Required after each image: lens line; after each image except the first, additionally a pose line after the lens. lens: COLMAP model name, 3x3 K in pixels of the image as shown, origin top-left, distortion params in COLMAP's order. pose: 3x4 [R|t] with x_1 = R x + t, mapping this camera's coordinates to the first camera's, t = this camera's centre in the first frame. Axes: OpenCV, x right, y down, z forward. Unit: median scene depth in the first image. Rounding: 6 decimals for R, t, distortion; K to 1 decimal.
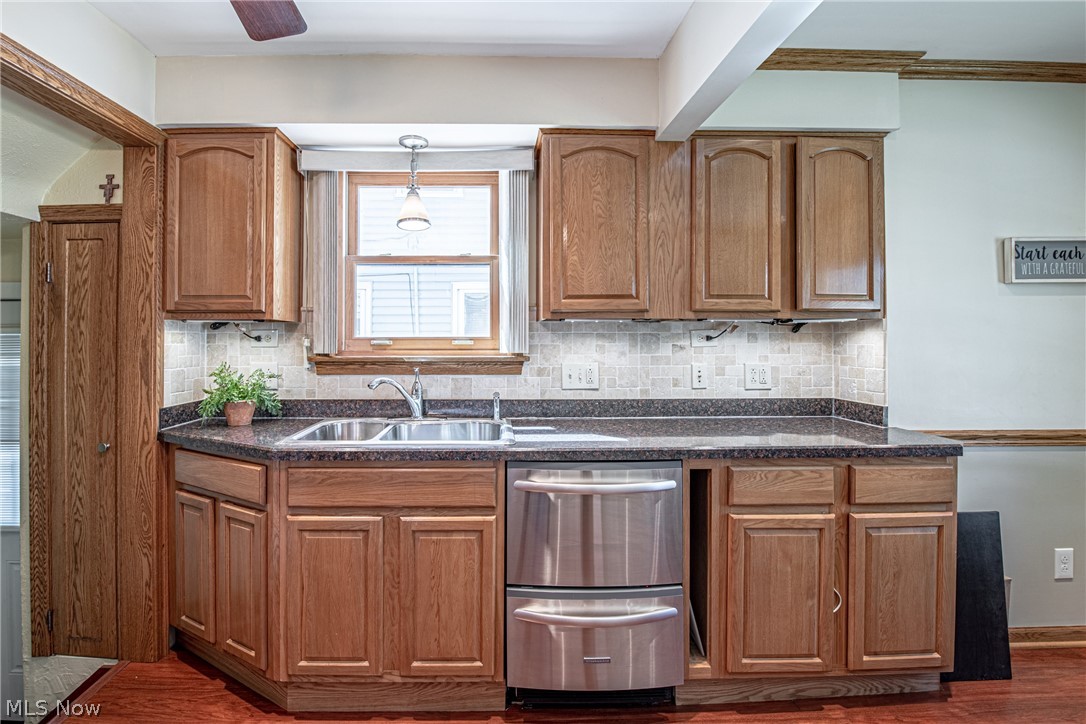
lens RADIAL K [[488.6, 0, 503.3], [0, 488.6, 341.5], [0, 0, 1]] dist [-0.006879, -0.005641]
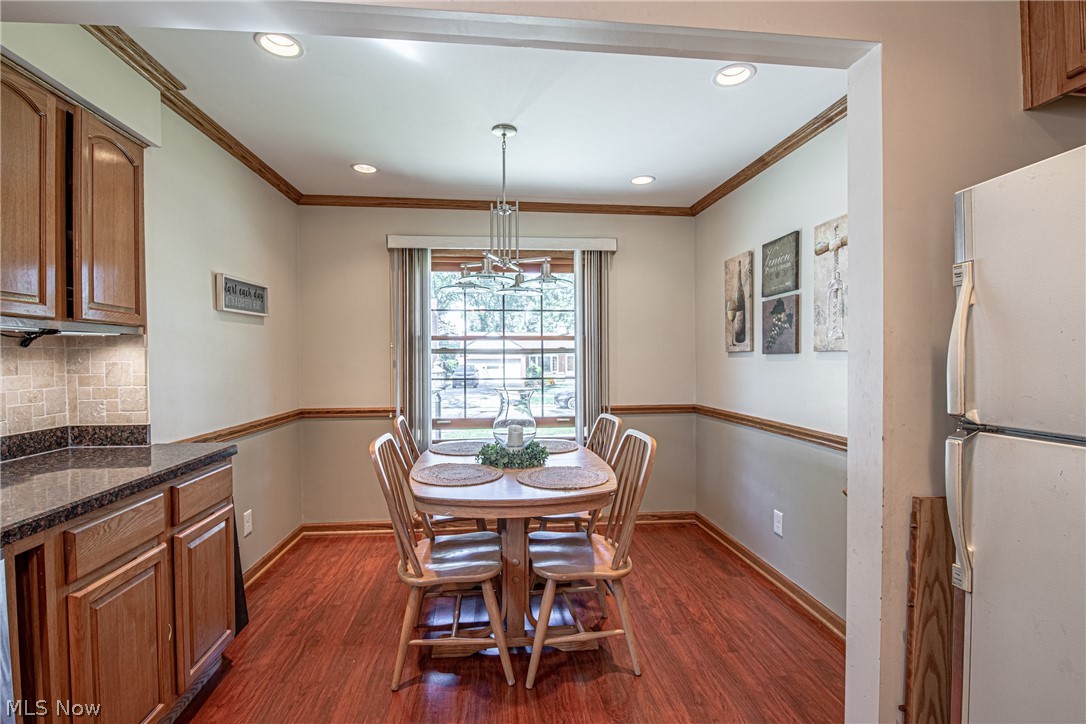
lens RADIAL K [[488.6, 0, 540.2], [0, 488.6, 360.6], [0, 0, 1]] dist [-0.006879, -0.005641]
pose [[-0.098986, -0.007857, 0.995058, -0.264895], [0.003551, 0.999960, 0.008249, -0.000289], [-0.995083, 0.004350, -0.098954, 0.307800]]
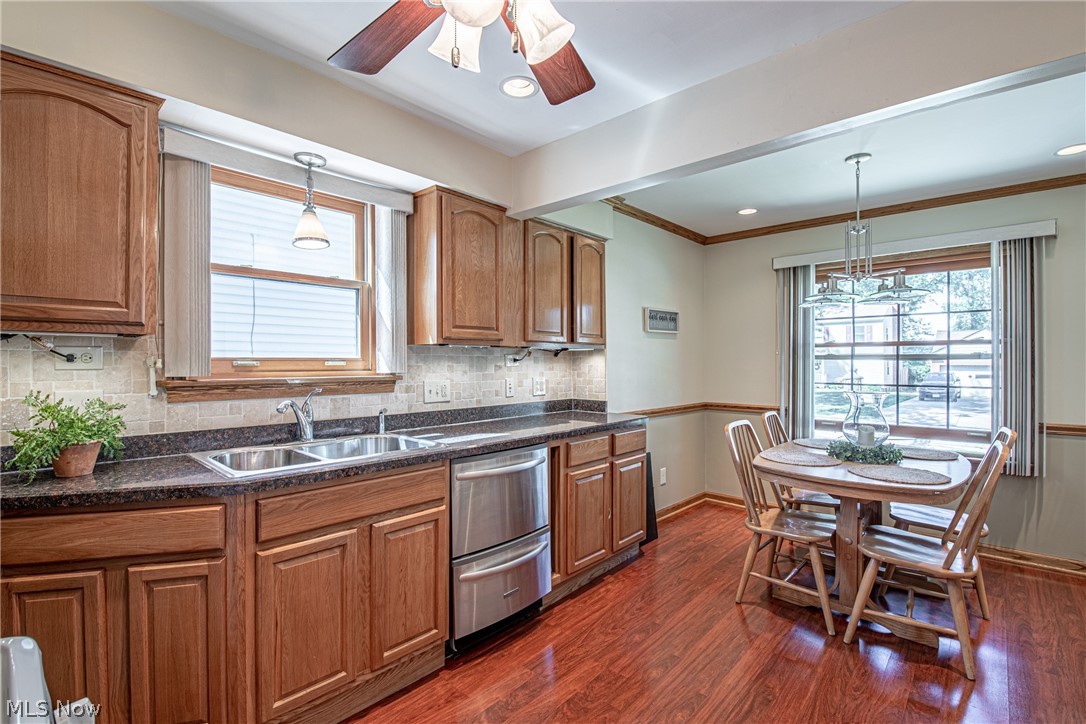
lens RADIAL K [[488.6, 0, 538.9], [0, 488.6, 363.2], [0, 0, 1]] dist [-0.006879, -0.005641]
pose [[0.690185, -0.000191, 0.723633, -0.613824], [-0.000773, 0.999999, 0.001001, 0.000168], [-0.723632, -0.001250, 0.690185, -0.011694]]
